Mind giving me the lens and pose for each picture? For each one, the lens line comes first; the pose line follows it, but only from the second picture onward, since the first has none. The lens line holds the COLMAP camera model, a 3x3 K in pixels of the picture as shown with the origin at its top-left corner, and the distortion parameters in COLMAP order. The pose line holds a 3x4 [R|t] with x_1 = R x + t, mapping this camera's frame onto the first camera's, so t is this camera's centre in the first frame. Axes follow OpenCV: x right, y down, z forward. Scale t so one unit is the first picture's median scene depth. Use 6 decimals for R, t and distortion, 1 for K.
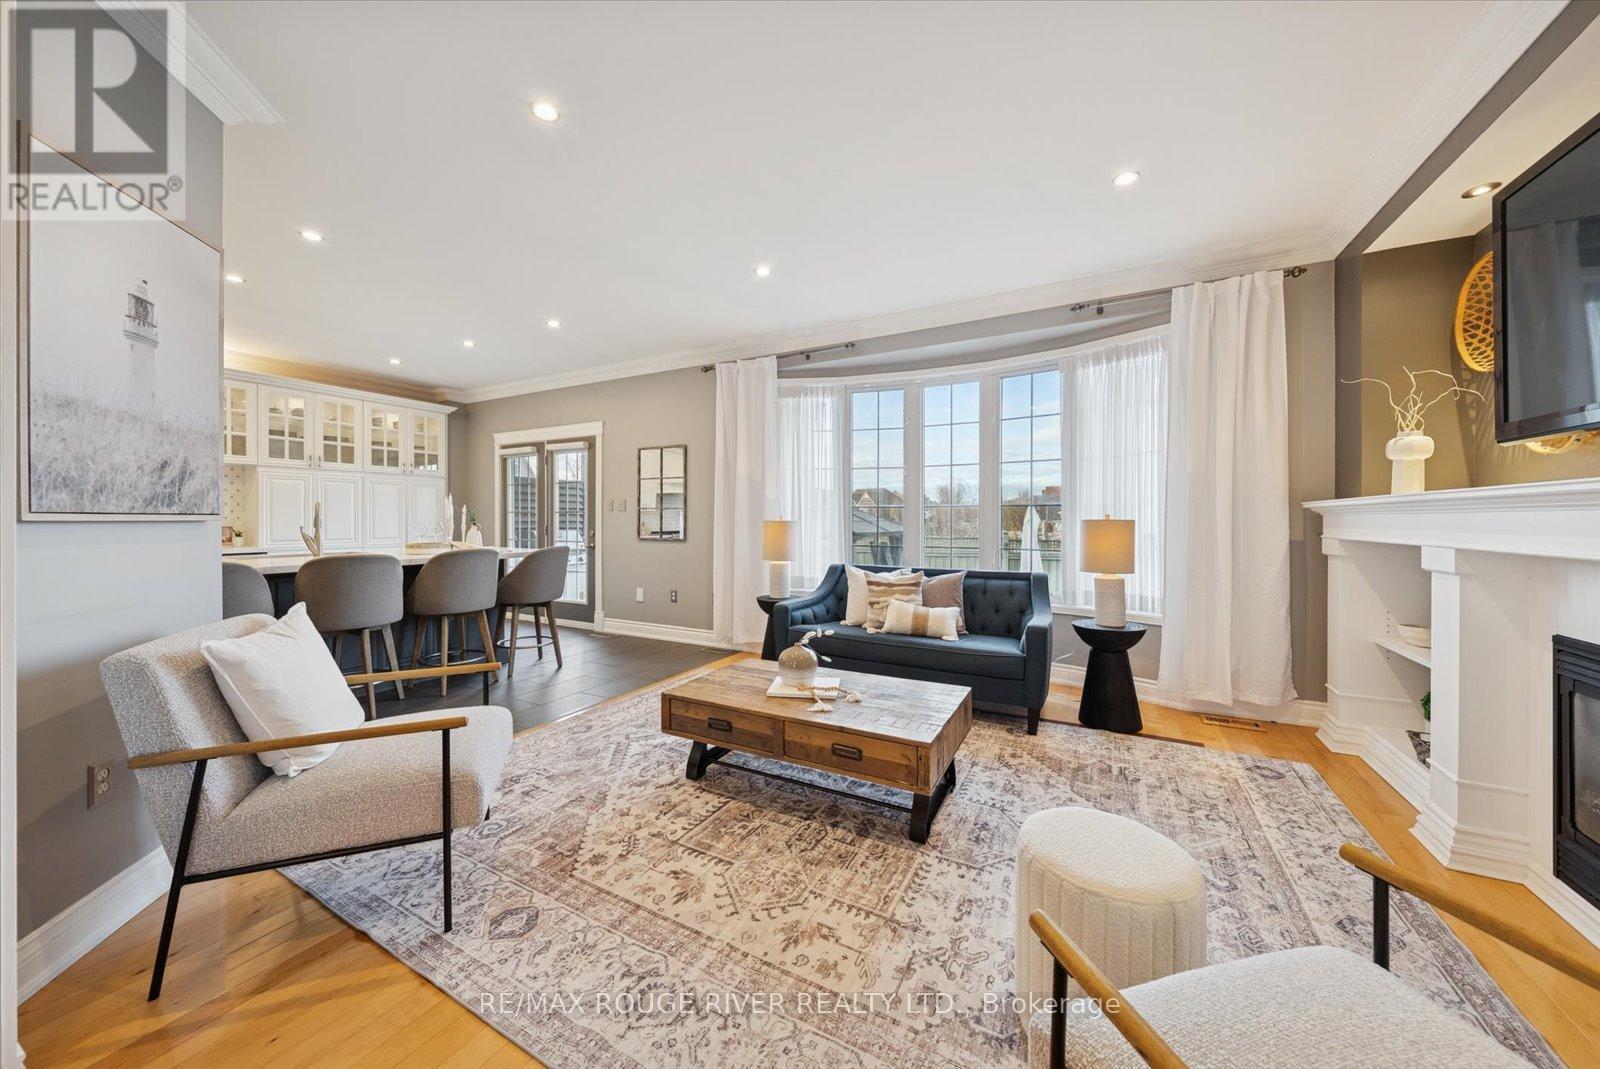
lens RADIAL K [[555.3, 0, 805.1], [0, 555.3, 515.6], [0, 0, 1]] dist [-0.000242, -0.000018]
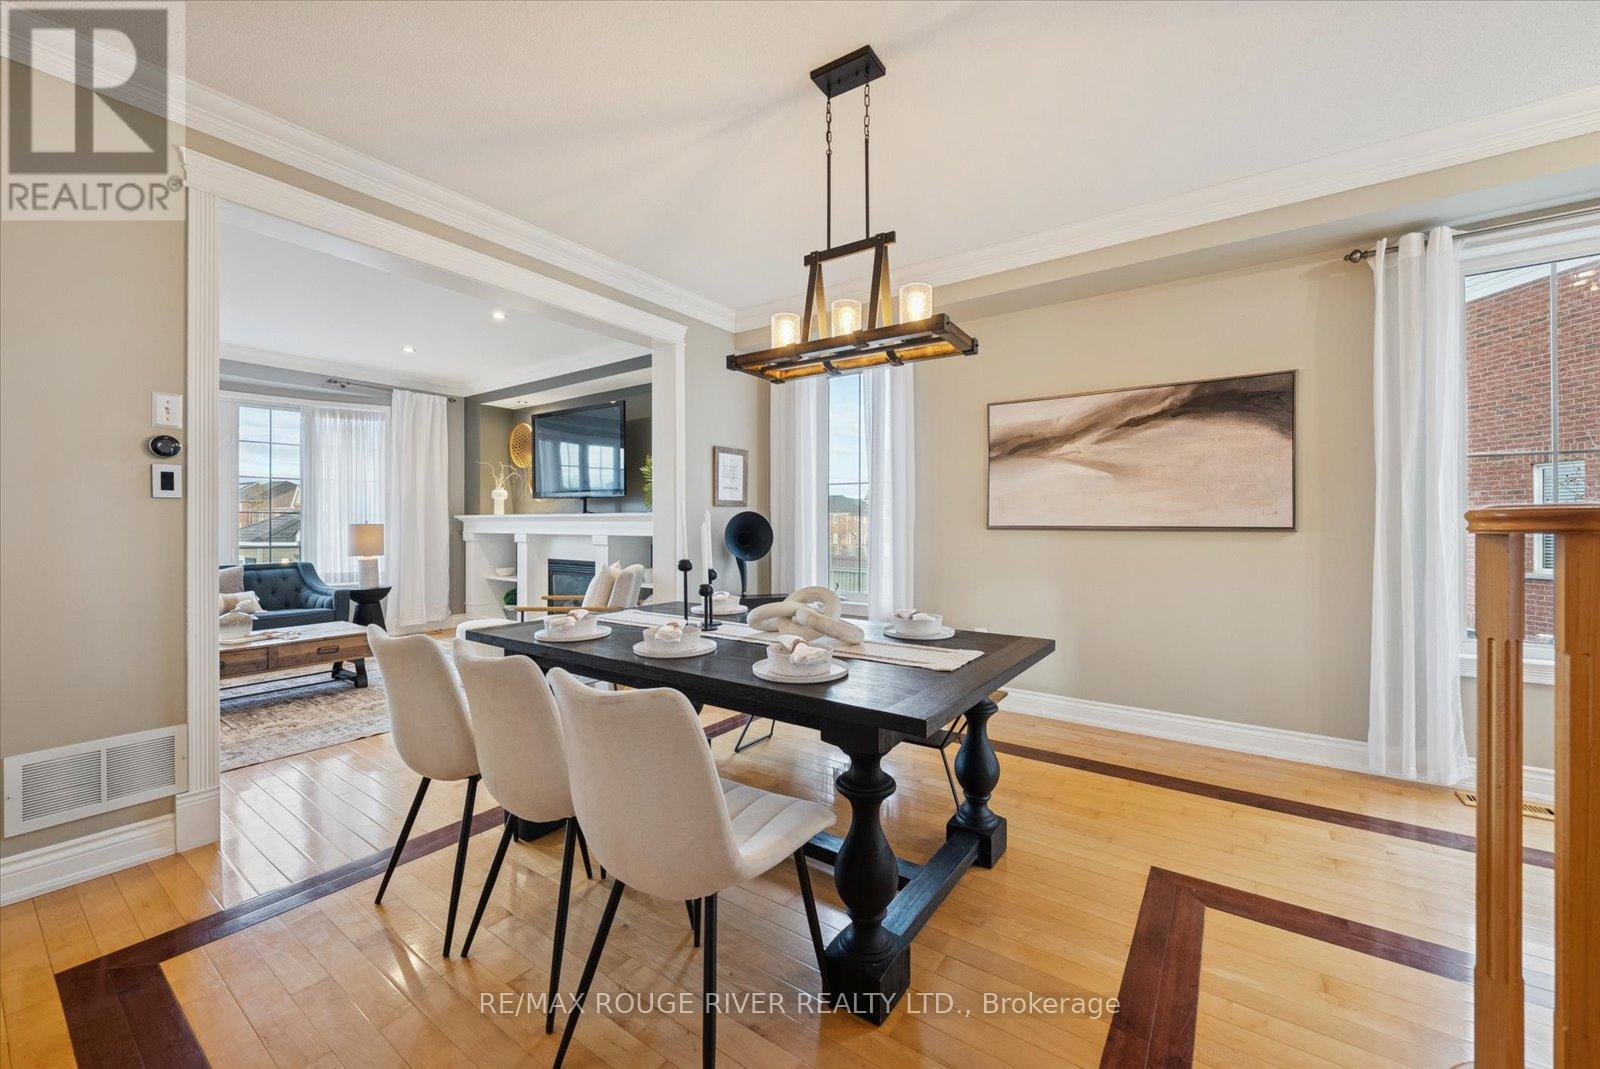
lens RADIAL K [[598.6, 0, 806.9], [0, 598.6, 527.0], [0, 0, 1]] dist [-0.000823, -0.000014]
pose [[0.113680, -0.004151, 0.993509, -1.507647], [-0.006788, 0.999965, 0.004955, -0.002453], [-0.993494, -0.007307, 0.113647, -0.701210]]
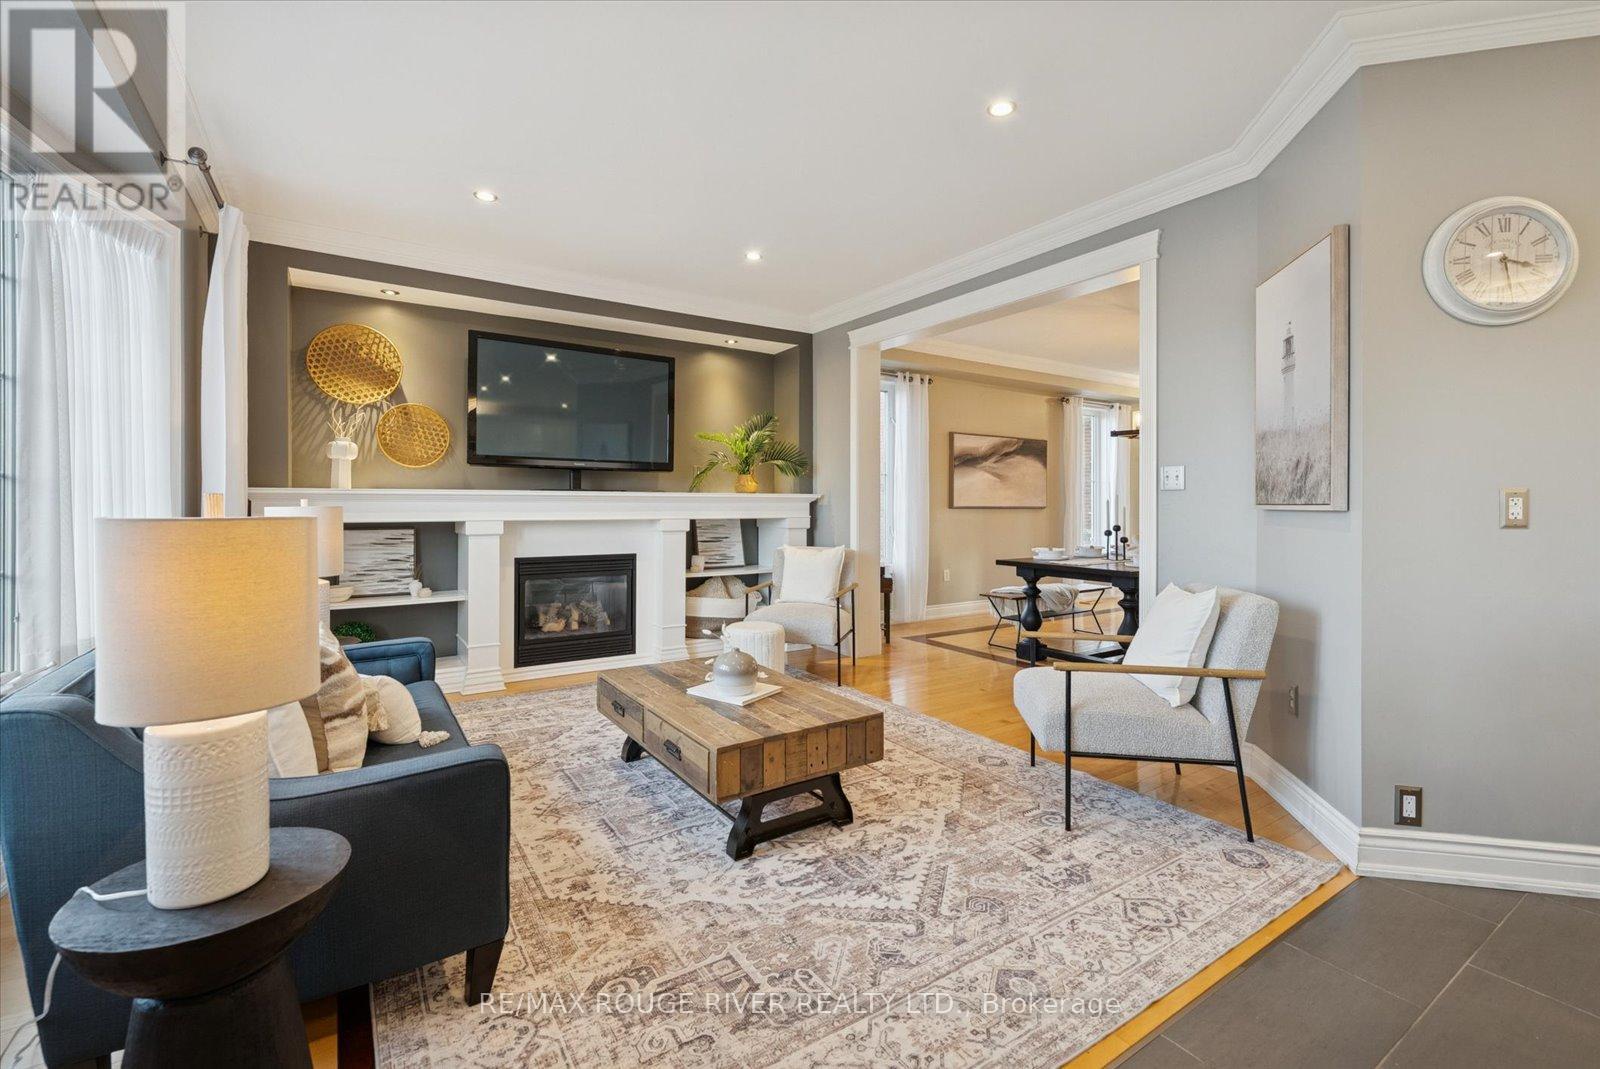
lens RADIAL K [[707.0, 0, 797.6], [0, 707.0, 504.8], [0, 0, 1]] dist [0.000273, -0.000105]
pose [[-0.880642, -0.002663, 0.473776, -0.701336], [-0.005000, 0.999981, -0.003673, 0.007200], [-0.473757, -0.005604, -0.880638, 2.161523]]
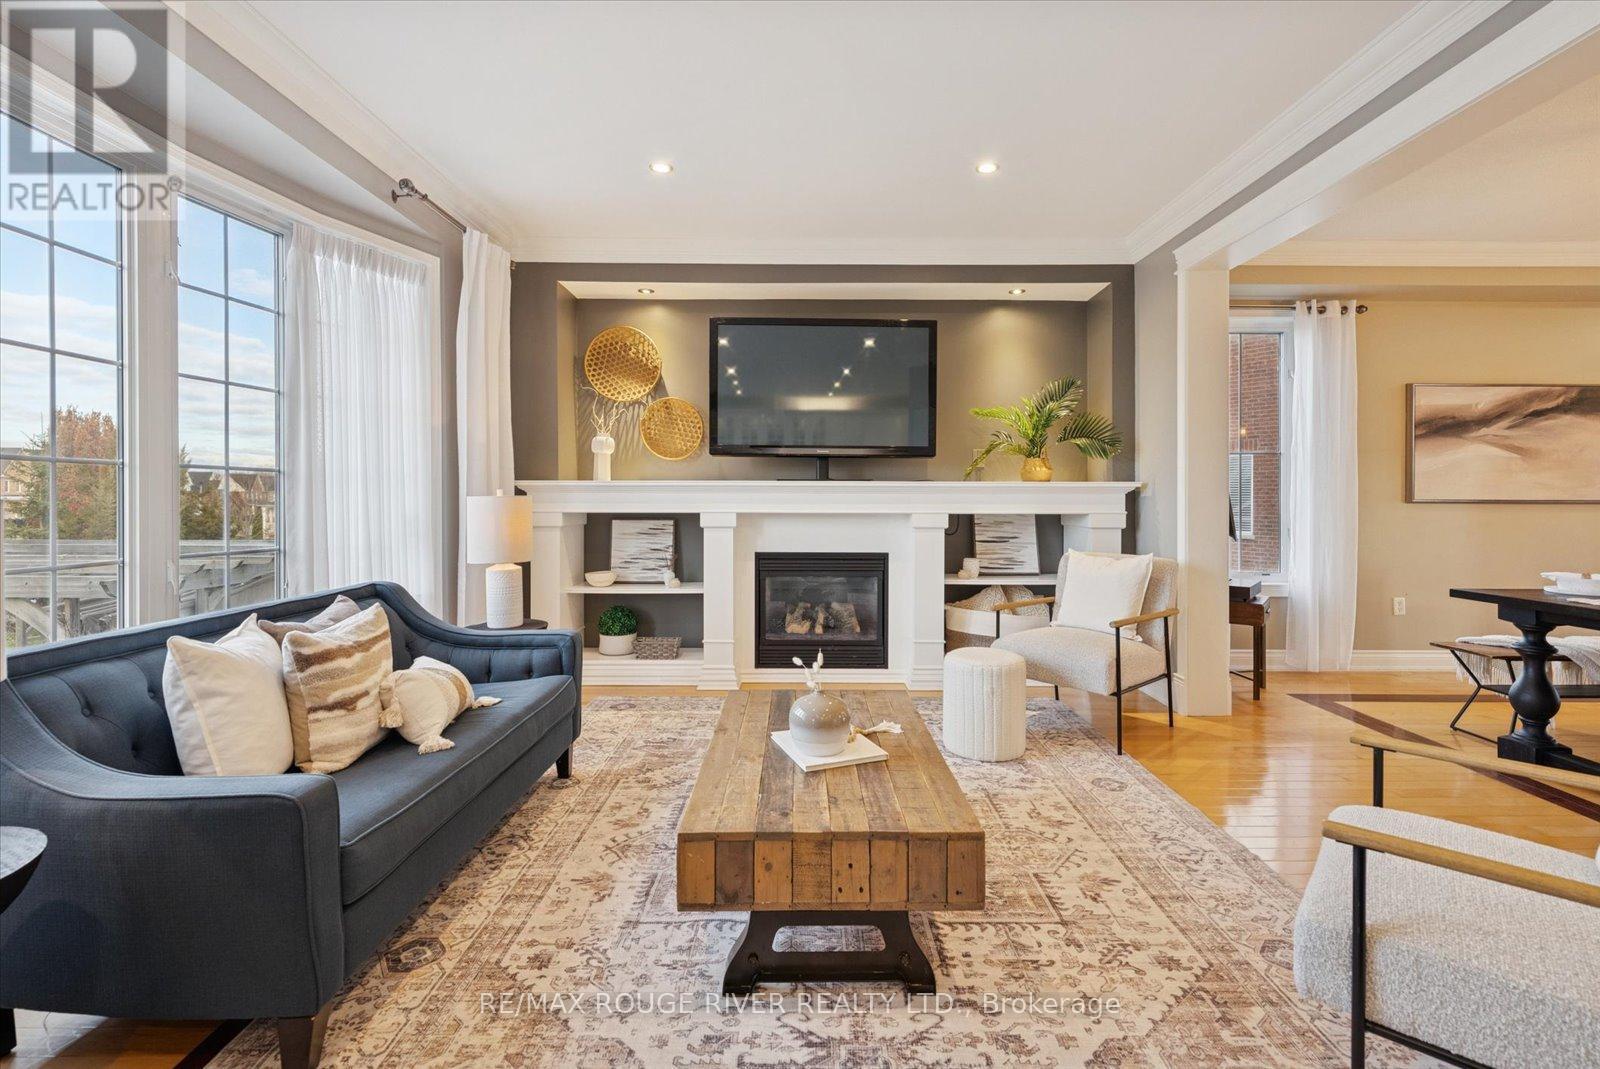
lens RADIAL K [[727.1, 0, 797.7], [0, 727.1, 501.4], [0, 0, 1]] dist [-0.000300, -0.000209]
pose [[-0.471785, -0.005474, 0.881696, -0.825088], [-0.007459, 0.999970, 0.002217, 0.013097], [-0.881682, -0.005531, -0.471812, 1.581455]]
